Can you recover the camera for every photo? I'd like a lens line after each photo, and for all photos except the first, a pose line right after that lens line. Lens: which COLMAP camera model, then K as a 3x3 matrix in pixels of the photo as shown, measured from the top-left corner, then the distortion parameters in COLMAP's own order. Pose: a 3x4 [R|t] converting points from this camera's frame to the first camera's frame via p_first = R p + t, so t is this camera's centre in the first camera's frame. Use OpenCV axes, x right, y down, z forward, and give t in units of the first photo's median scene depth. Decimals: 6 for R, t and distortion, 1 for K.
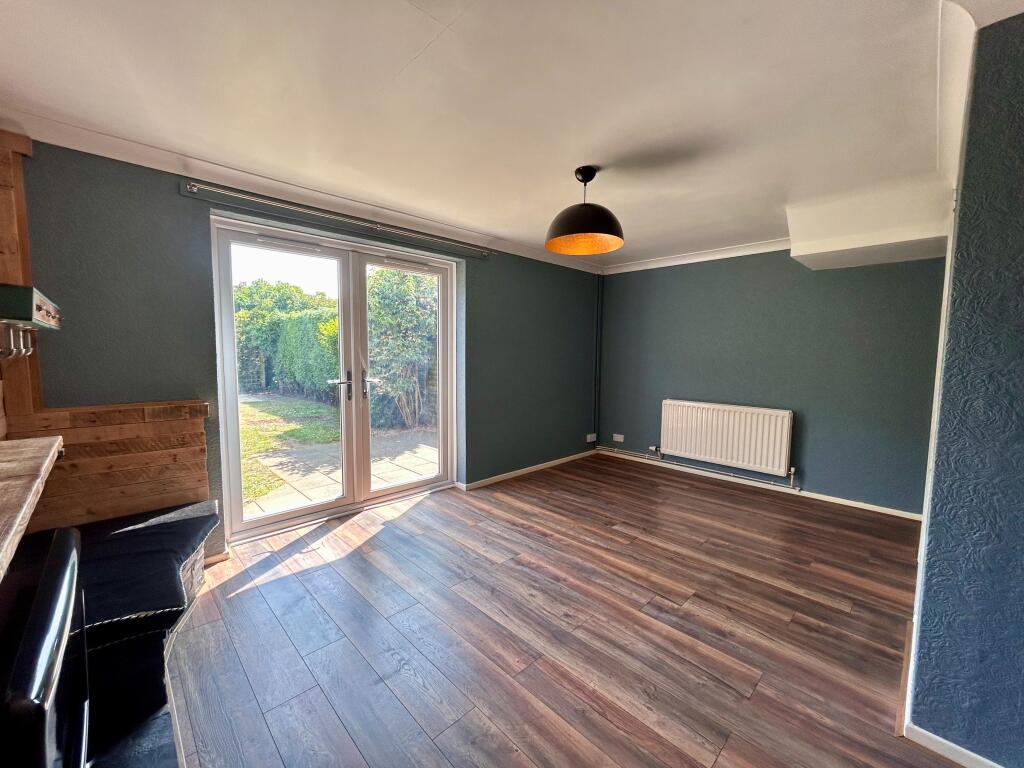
lens RADIAL K [[410.6, 0, 514.4], [0, 410.6, 384.1], [0, 0, 1]] dist [0.000481, 0.000602]
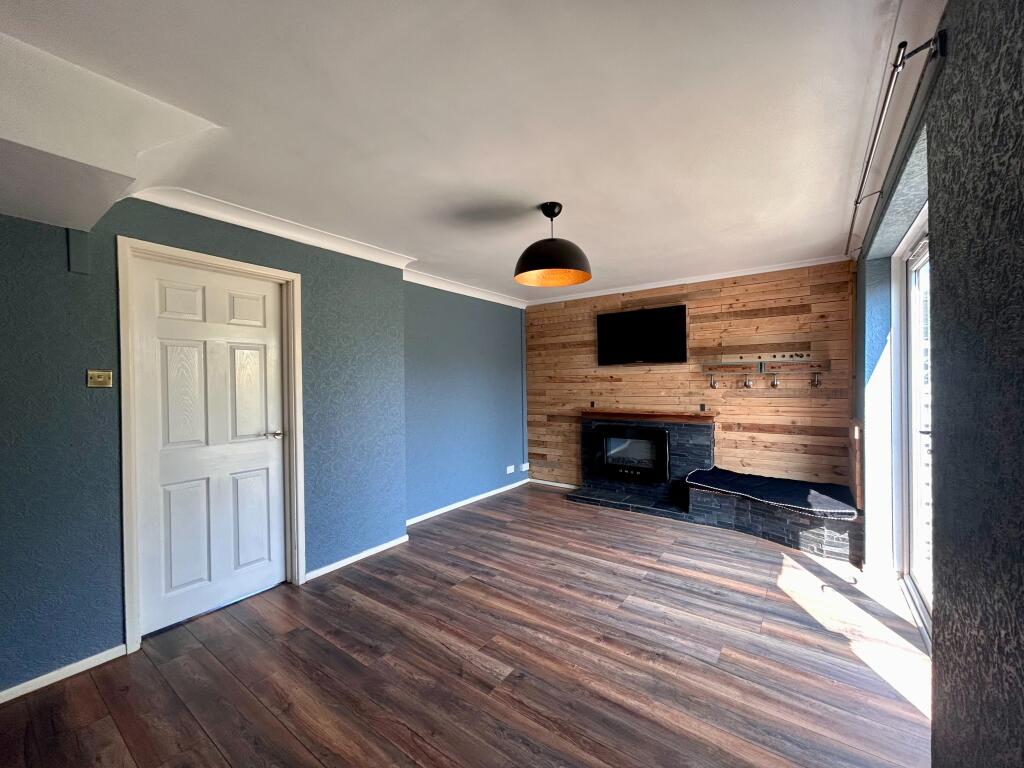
lens RADIAL K [[410.6, 0, 512.3], [0, 410.6, 383.7], [0, 0, 1]] dist [0.000481, 0.000602]
pose [[-0.986298, -0.001592, -0.164964, 0.427196], [-0.015223, 0.996565, 0.081397, -0.159446], [0.164268, 0.082793, -0.982935, 1.967505]]
